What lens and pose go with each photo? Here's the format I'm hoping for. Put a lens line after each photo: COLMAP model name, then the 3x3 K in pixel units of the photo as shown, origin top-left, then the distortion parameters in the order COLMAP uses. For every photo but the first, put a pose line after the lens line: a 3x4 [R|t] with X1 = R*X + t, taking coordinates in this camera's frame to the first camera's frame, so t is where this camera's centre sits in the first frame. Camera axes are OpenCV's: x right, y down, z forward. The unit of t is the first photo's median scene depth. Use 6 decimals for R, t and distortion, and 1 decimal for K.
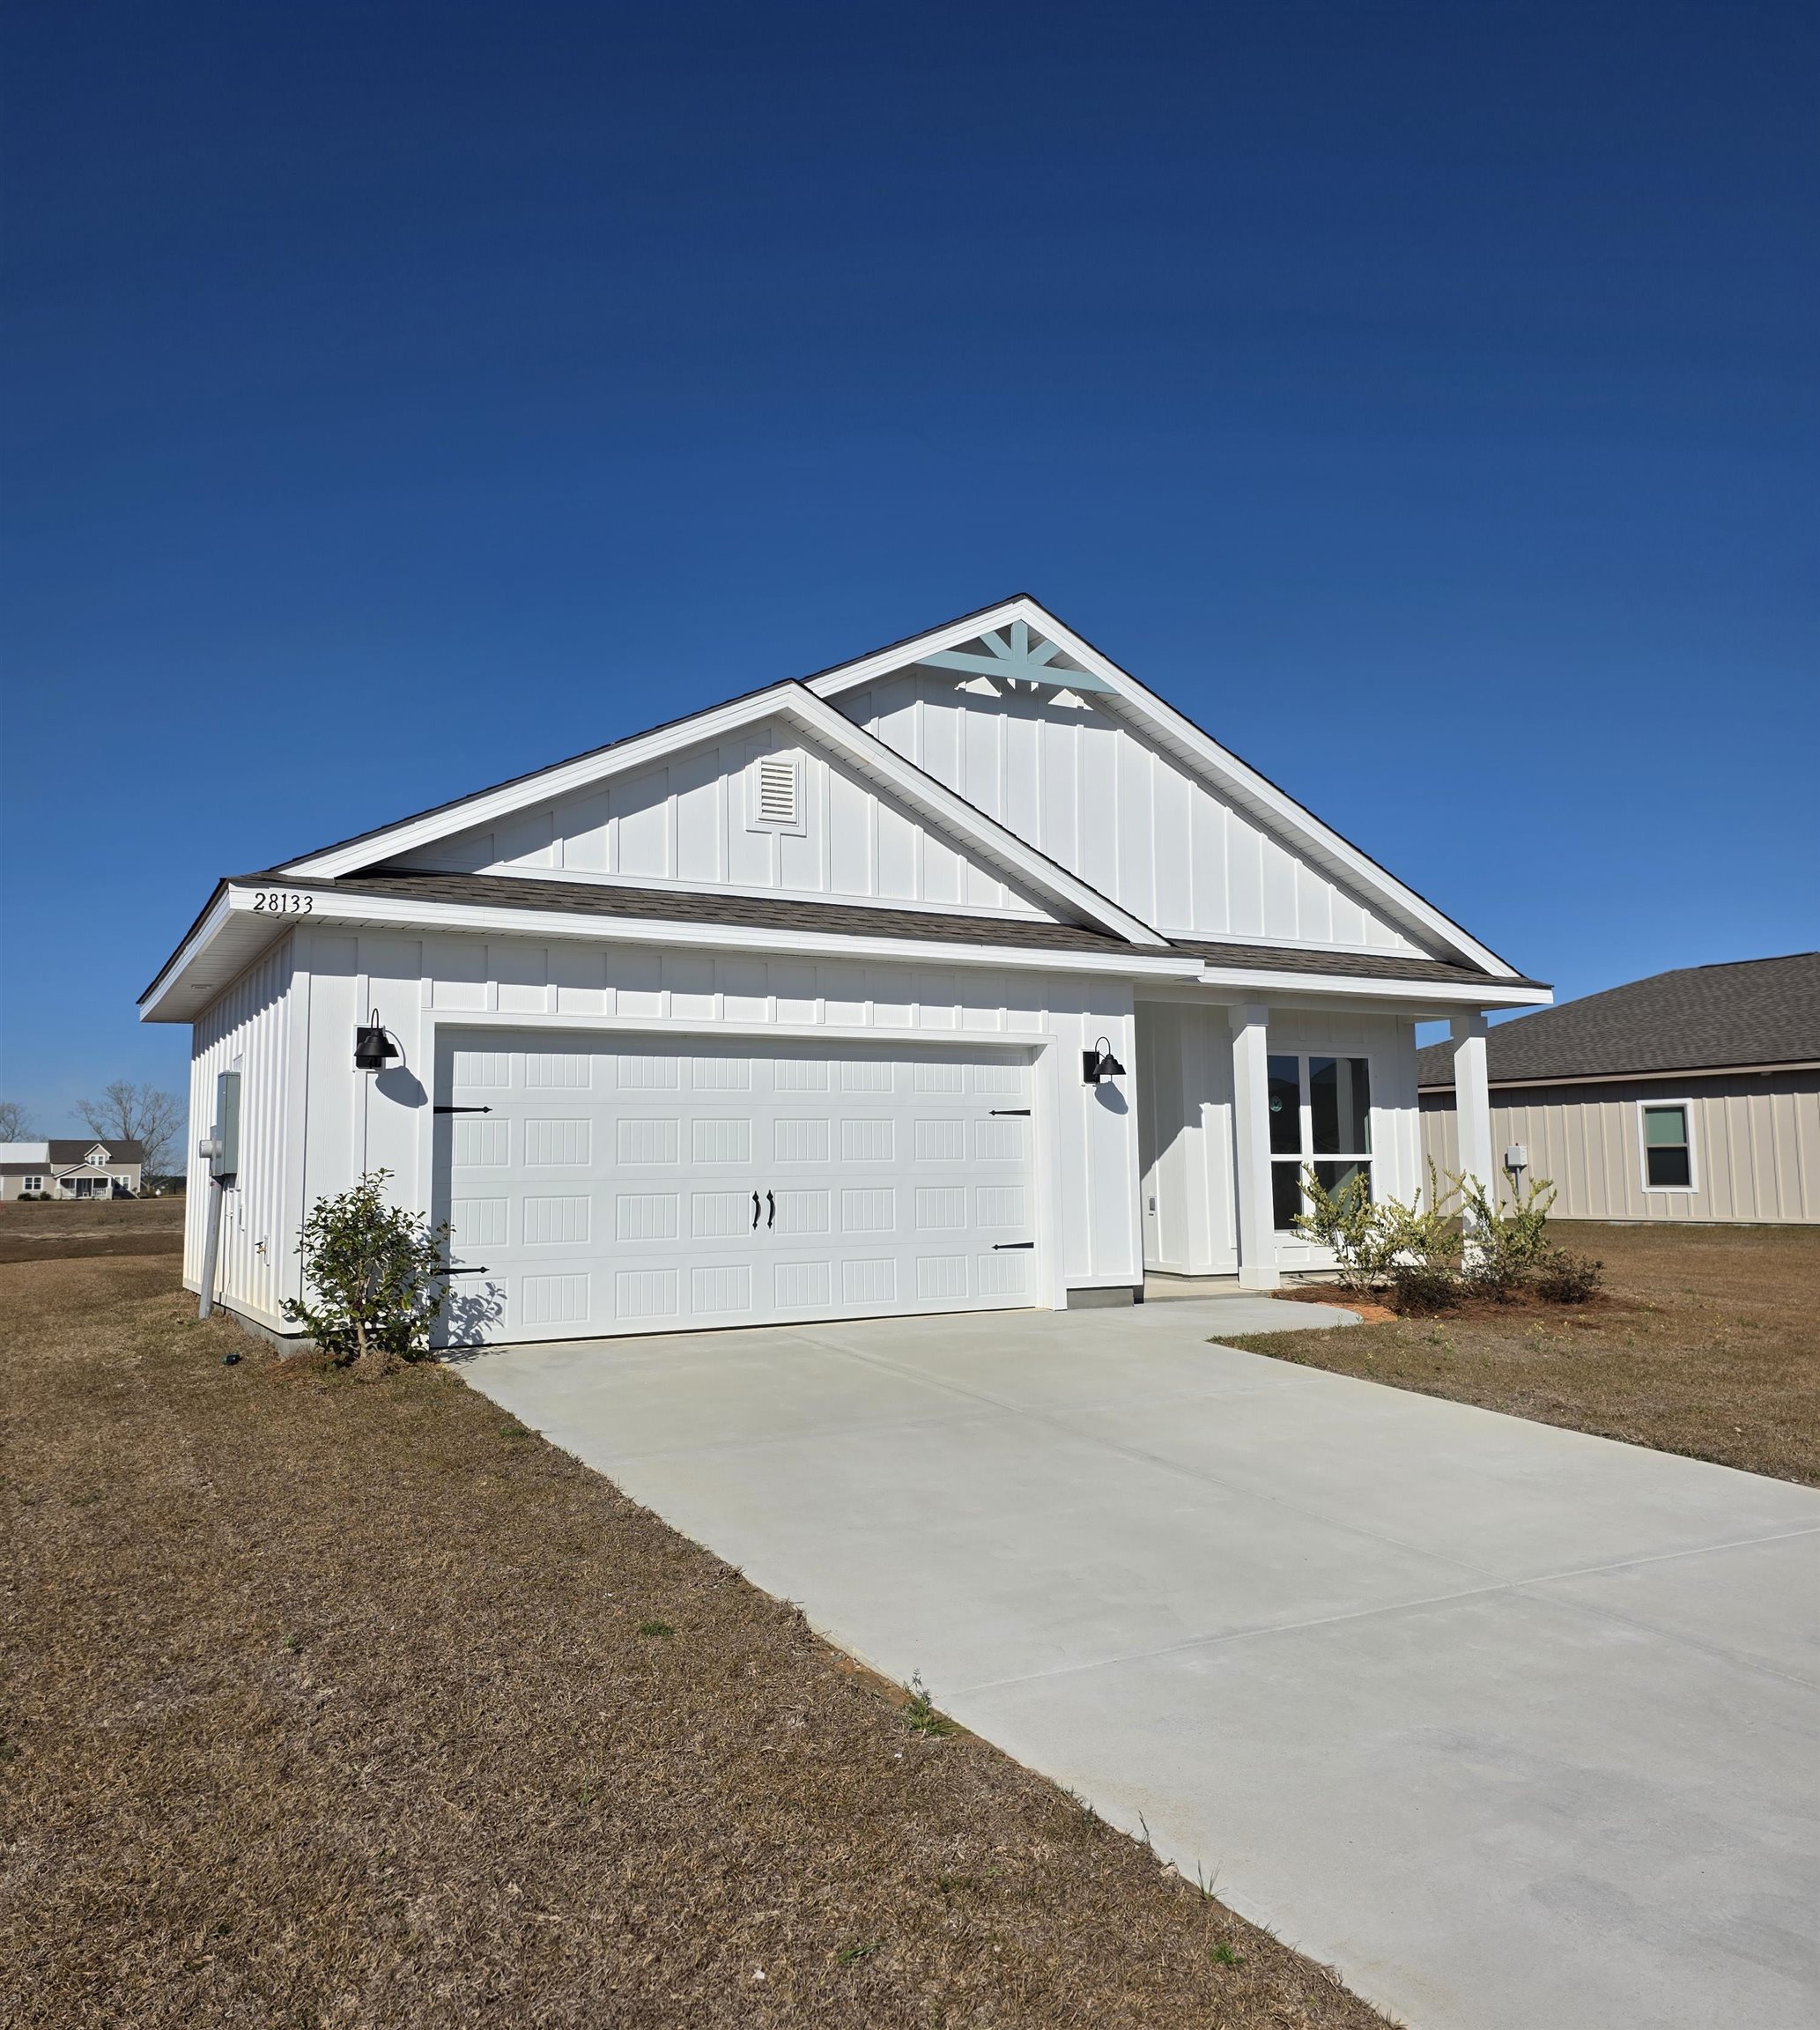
lens RADIAL K [[1606.0, 0, 910.0], [0, 1606.0, 1015.0], [0, 0, 1]] dist [0.073216, -0.002911]
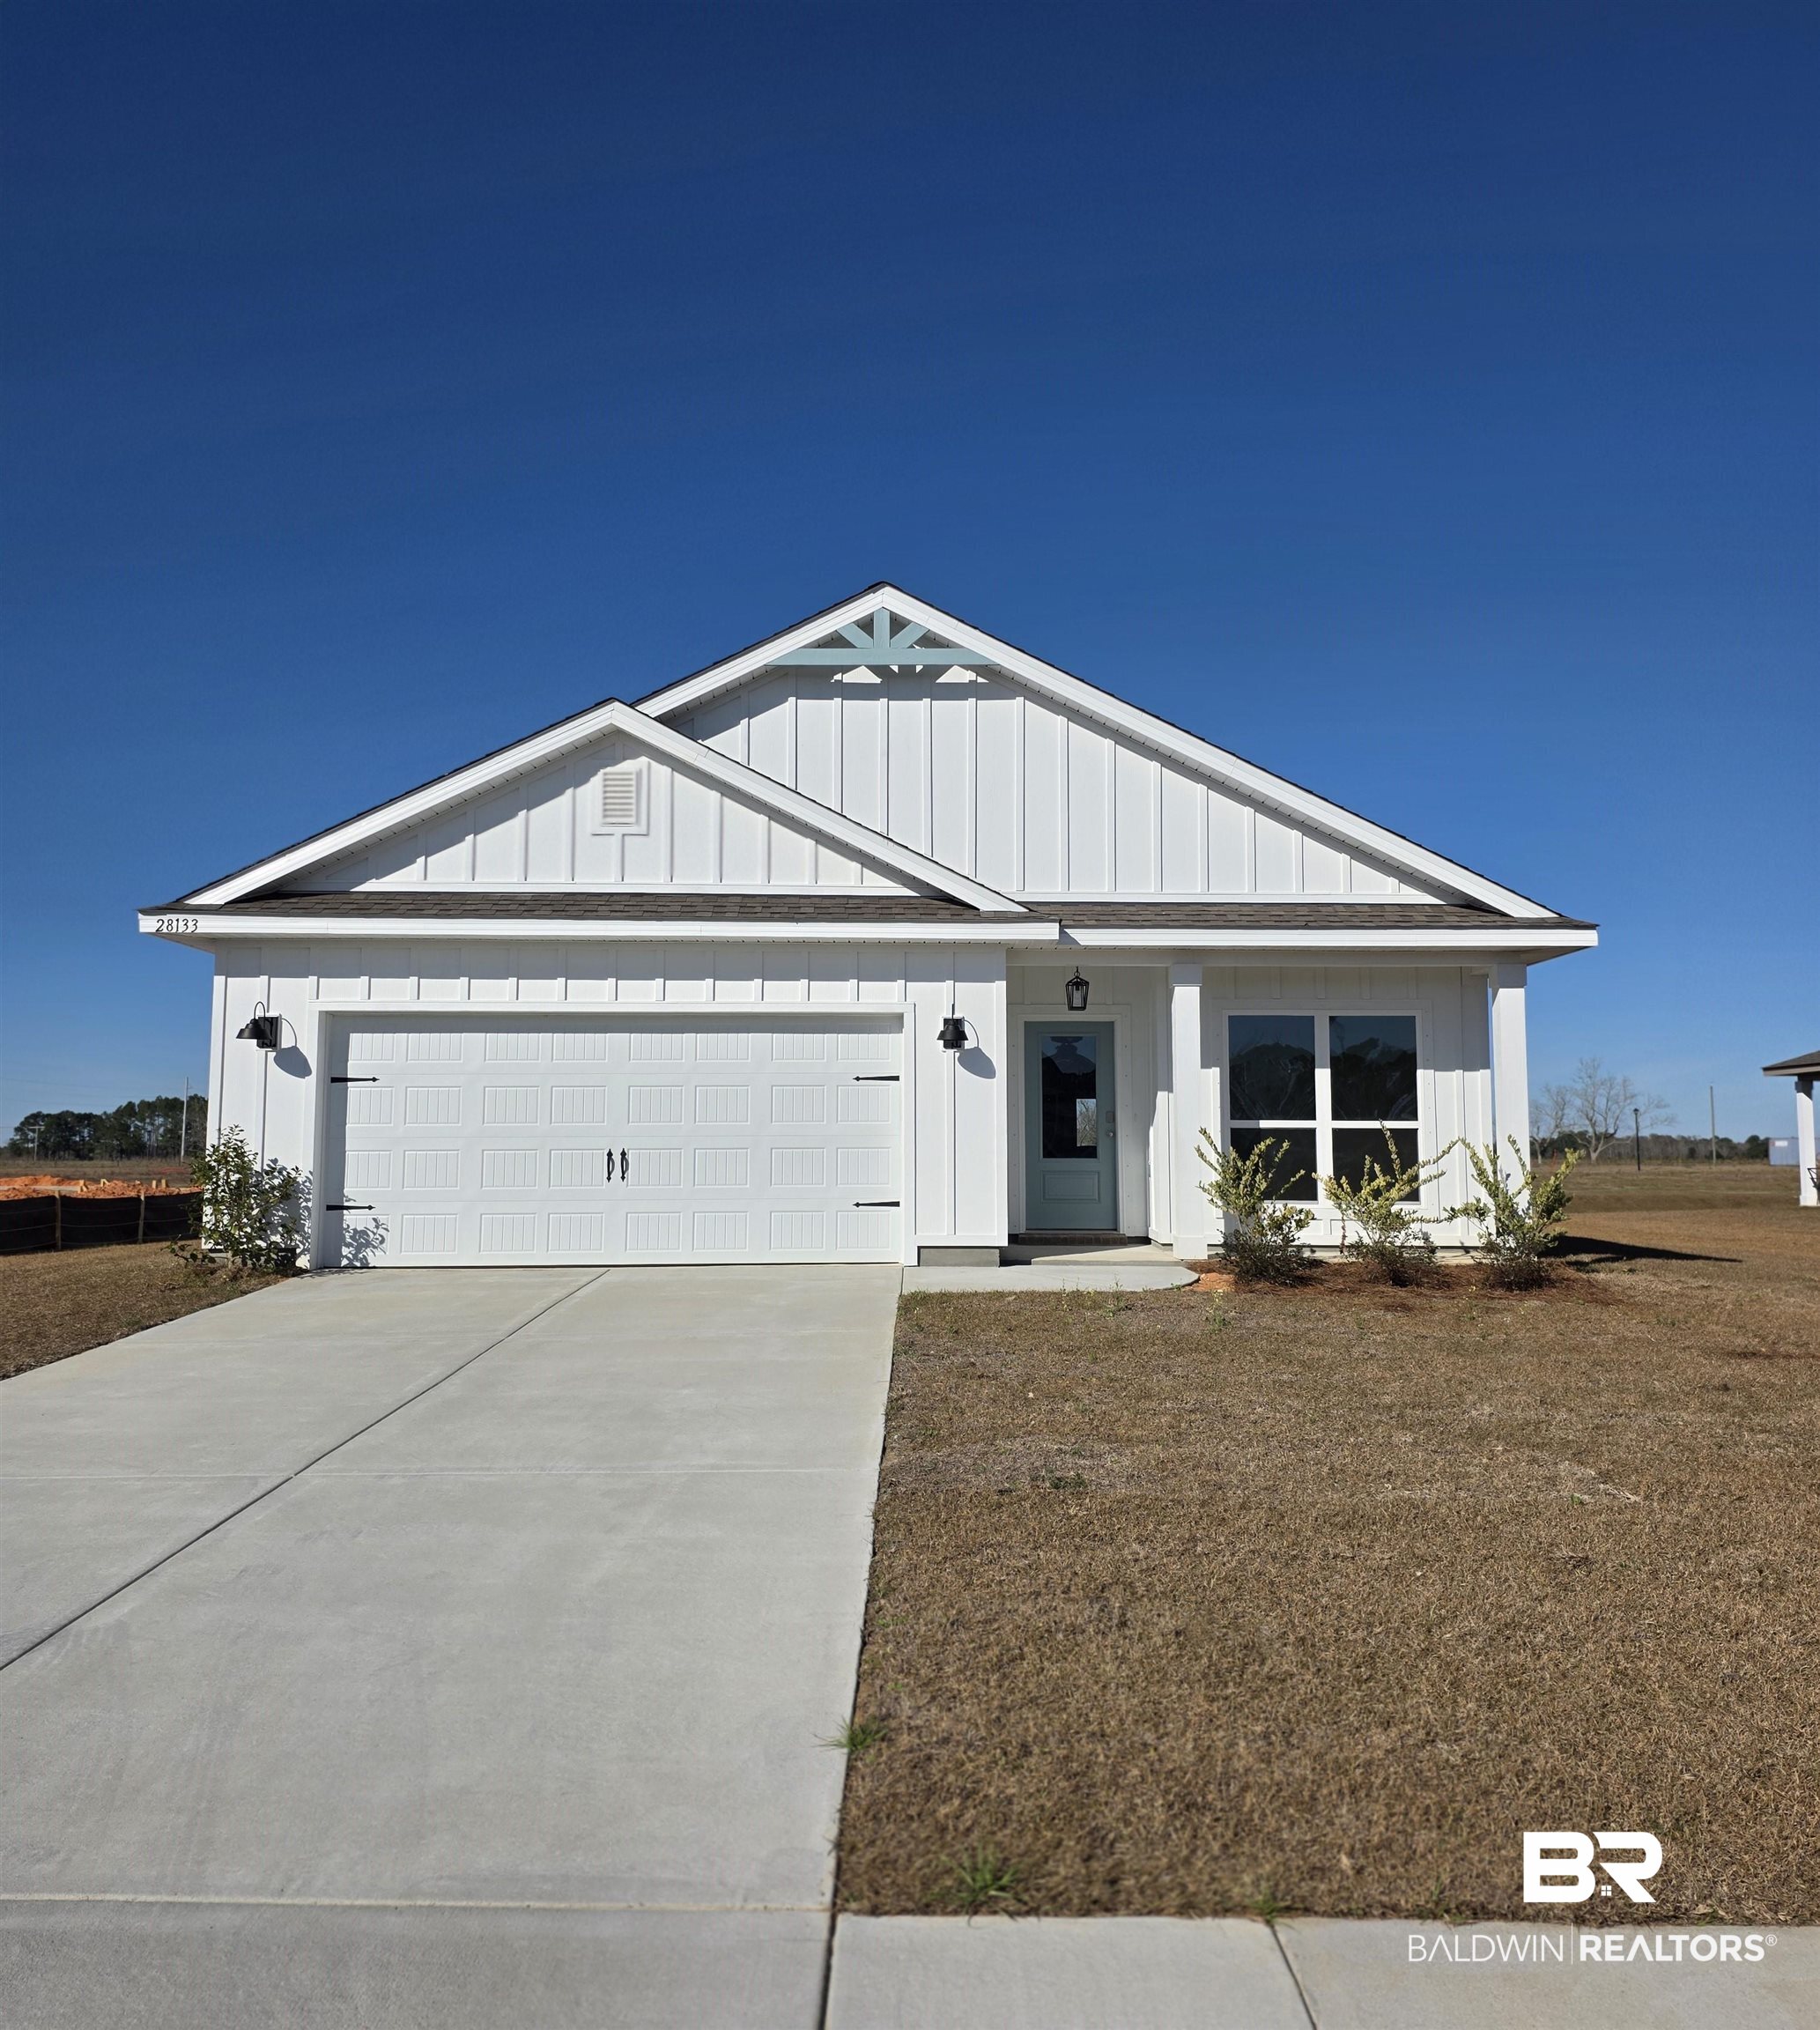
lens RADIAL K [[1606.0, 0, 910.0], [0, 1606.0, 1015.0], [0, 0, 1]] dist [0.073216, -0.002911]
pose [[0.877360, -0.029832, -0.478905, 0.586455], [0.036129, 0.999339, 0.003939, 0.015860], [0.478471, -0.020759, 0.877858, 0.086078]]
